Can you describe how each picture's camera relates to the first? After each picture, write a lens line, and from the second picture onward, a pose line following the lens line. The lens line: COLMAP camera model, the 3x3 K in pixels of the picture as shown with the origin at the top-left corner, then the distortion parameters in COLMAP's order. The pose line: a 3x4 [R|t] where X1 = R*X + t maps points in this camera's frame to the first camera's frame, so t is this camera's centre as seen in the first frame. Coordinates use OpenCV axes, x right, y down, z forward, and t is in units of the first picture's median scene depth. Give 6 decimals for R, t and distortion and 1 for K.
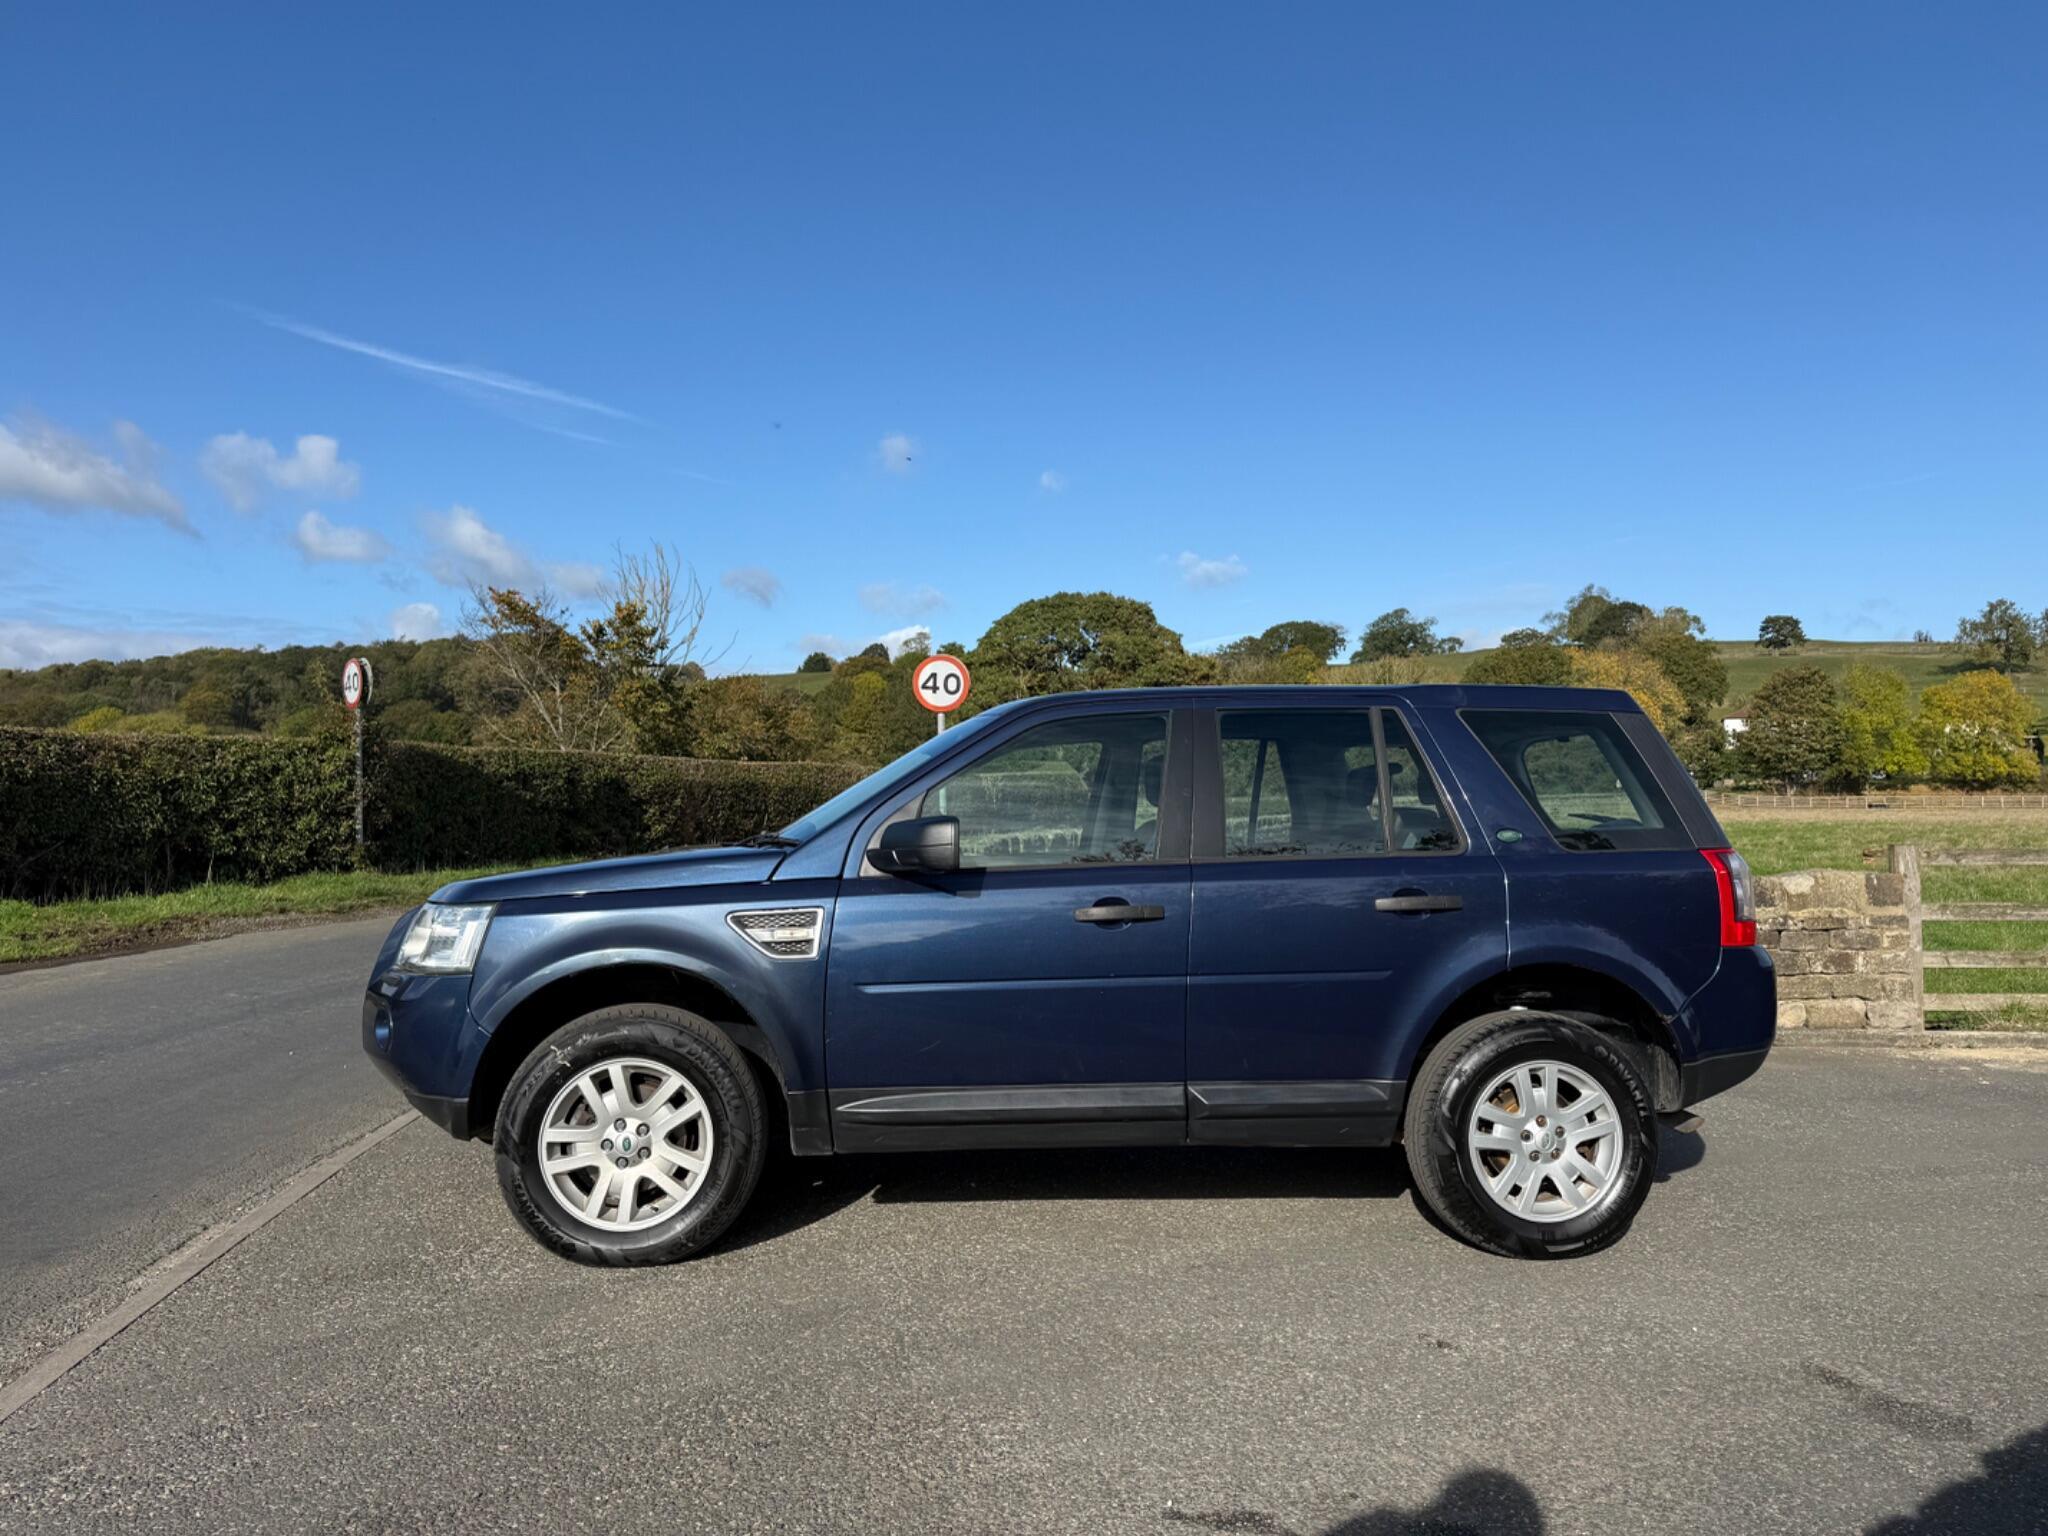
lens RADIAL K [[1431.6, 0, 1021.1], [0, 1431.6, 797.5], [0, 0, 1]] dist [0.016610, -0.023638]
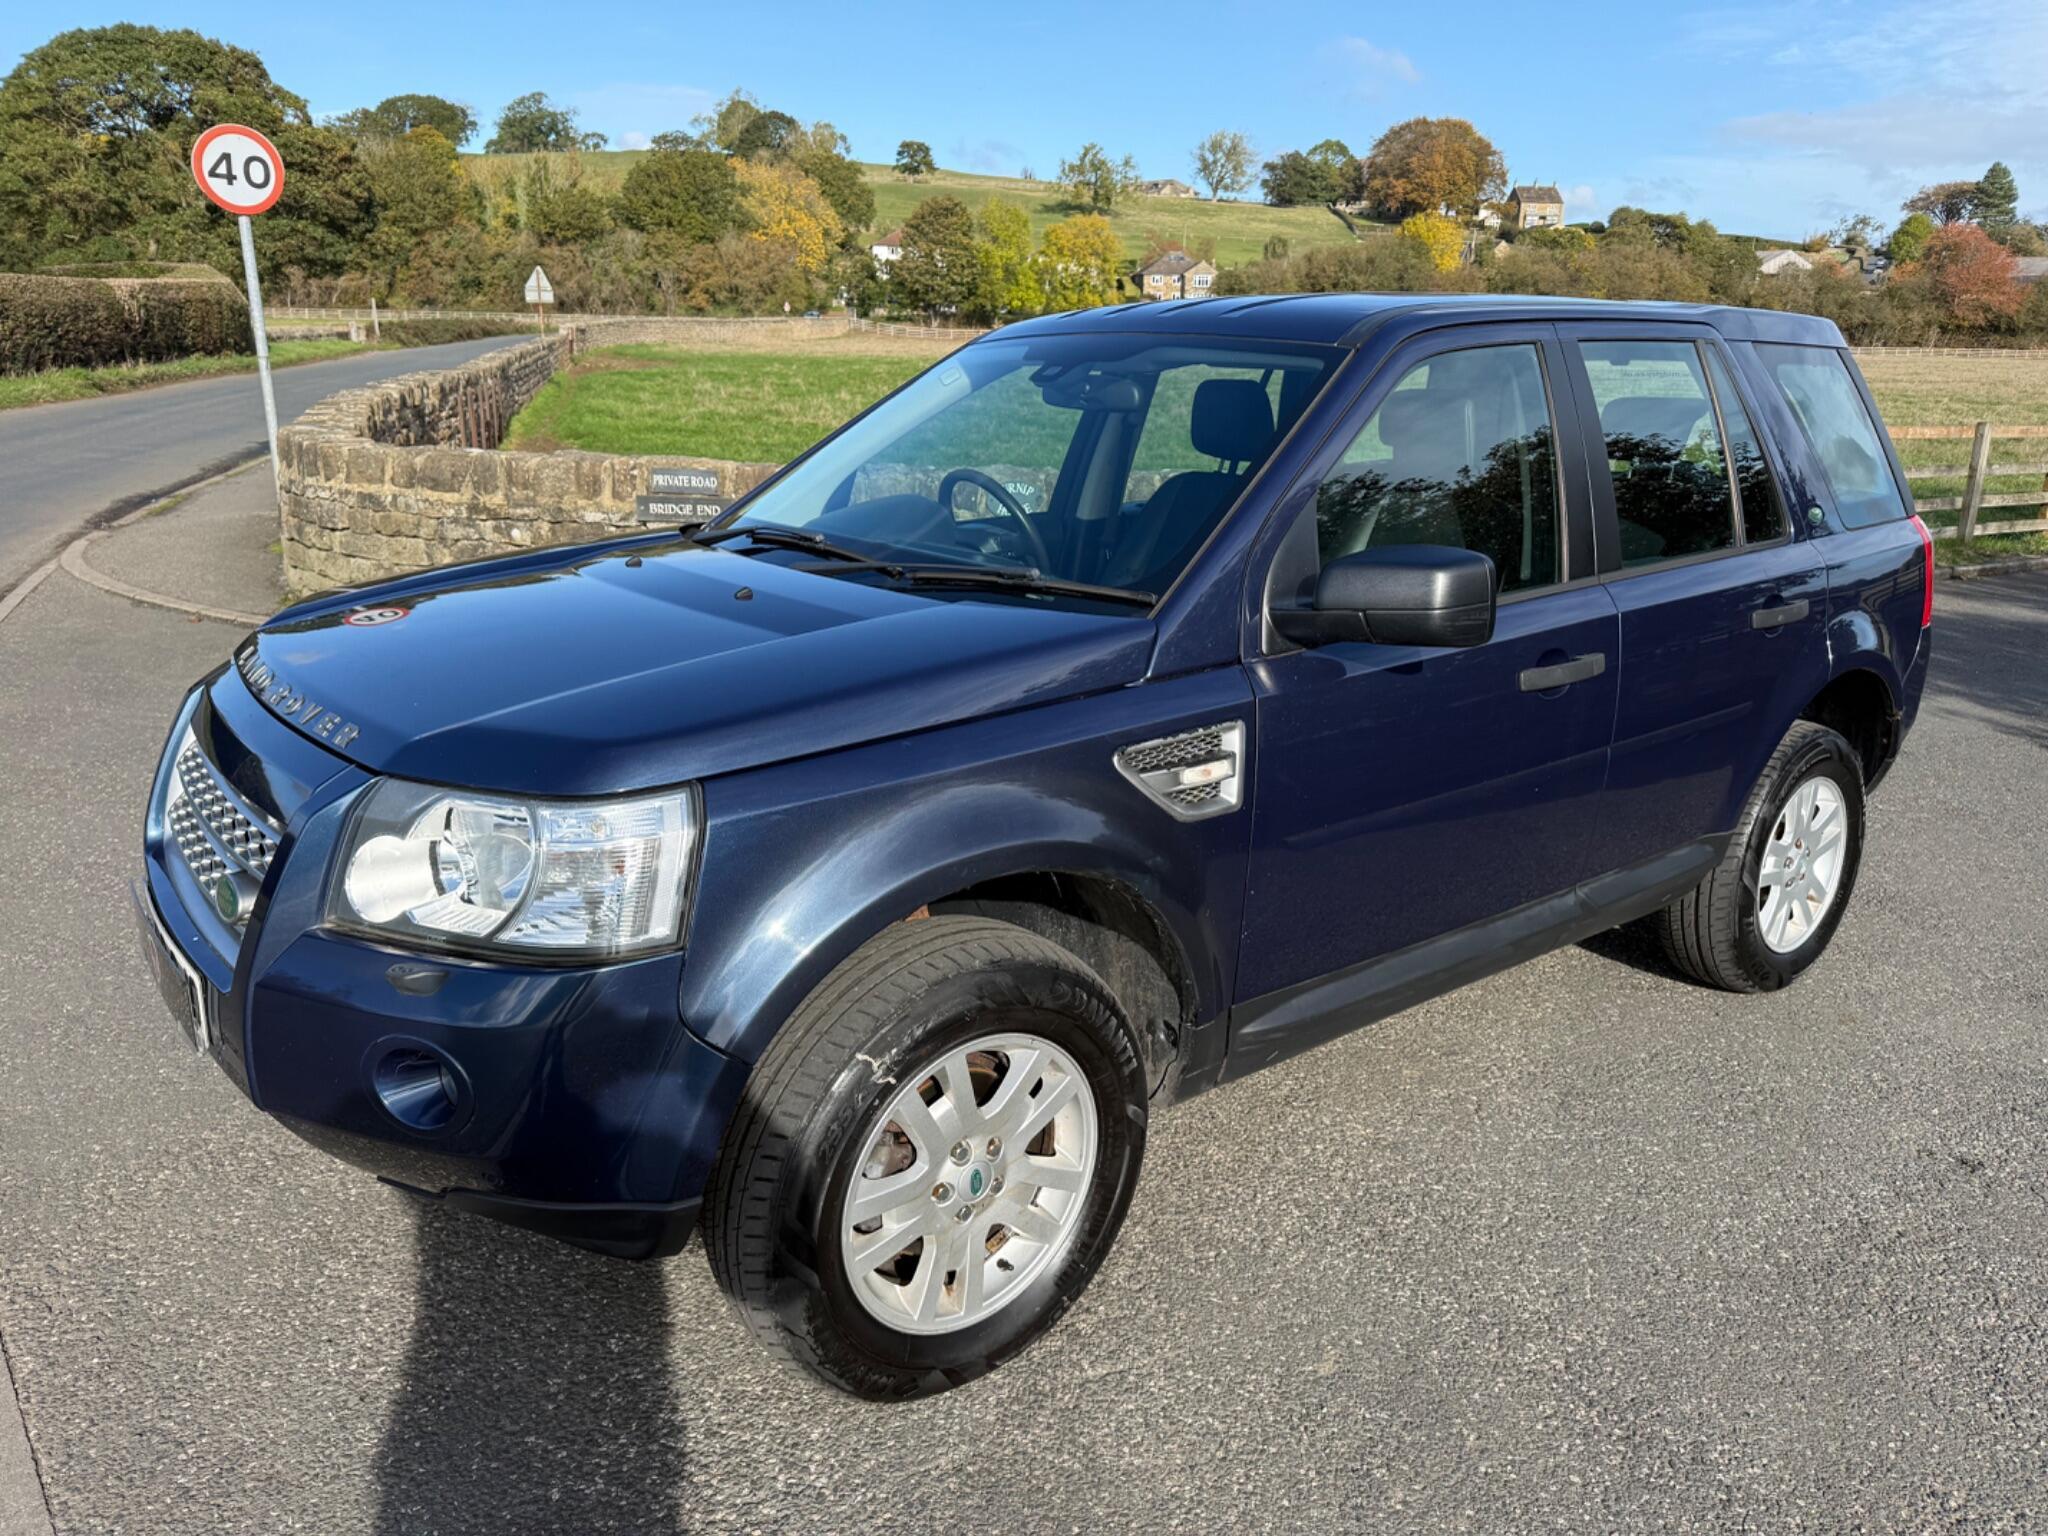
lens RADIAL K [[1431.6, 0, 1007.8], [0, 1431.6, 791.3], [0, 0, 1]] dist [0.016610, -0.023638]
pose [[0.848287, -0.137815, 0.511290, -0.088507], [-0.030578, 0.951181, 0.307116, -0.011619], [-0.528654, -0.276157, 0.802660, 0.103448]]
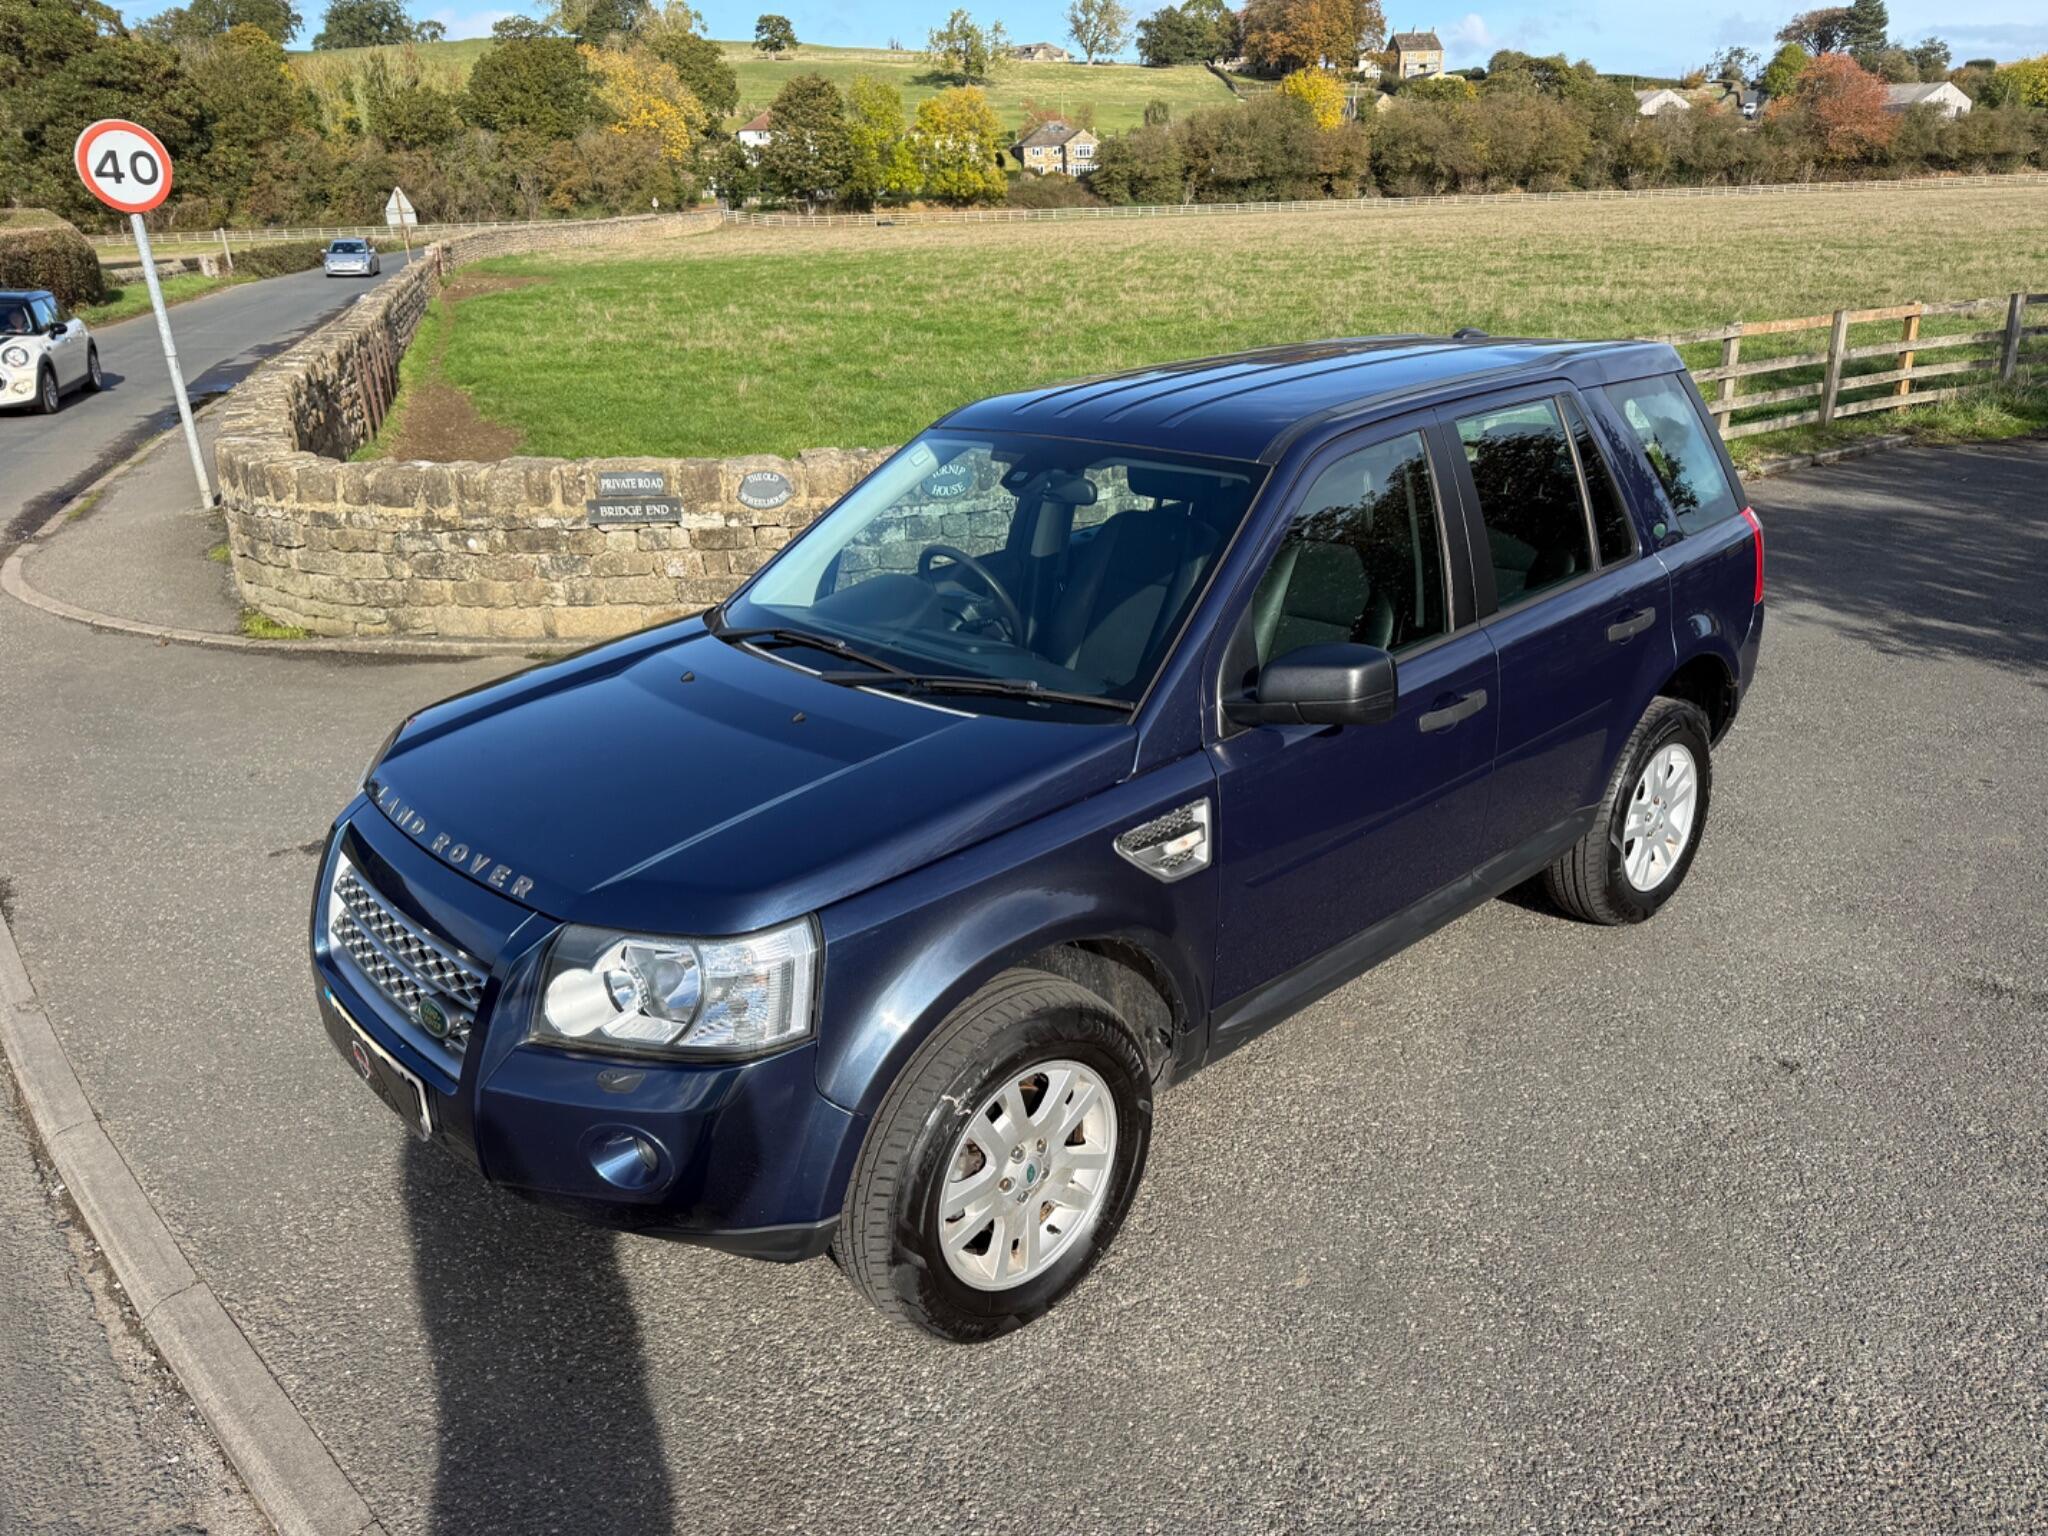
lens RADIAL K [[1431.6, 0, 1010.7], [0, 1431.6, 809.4], [0, 0, 1]] dist [0.016610, -0.023638]
pose [[0.803444, -0.247352, 0.541567, -0.105542], [0.022030, 0.921343, 0.388126, -0.034351], [-0.594973, -0.299907, 0.745696, 0.092038]]
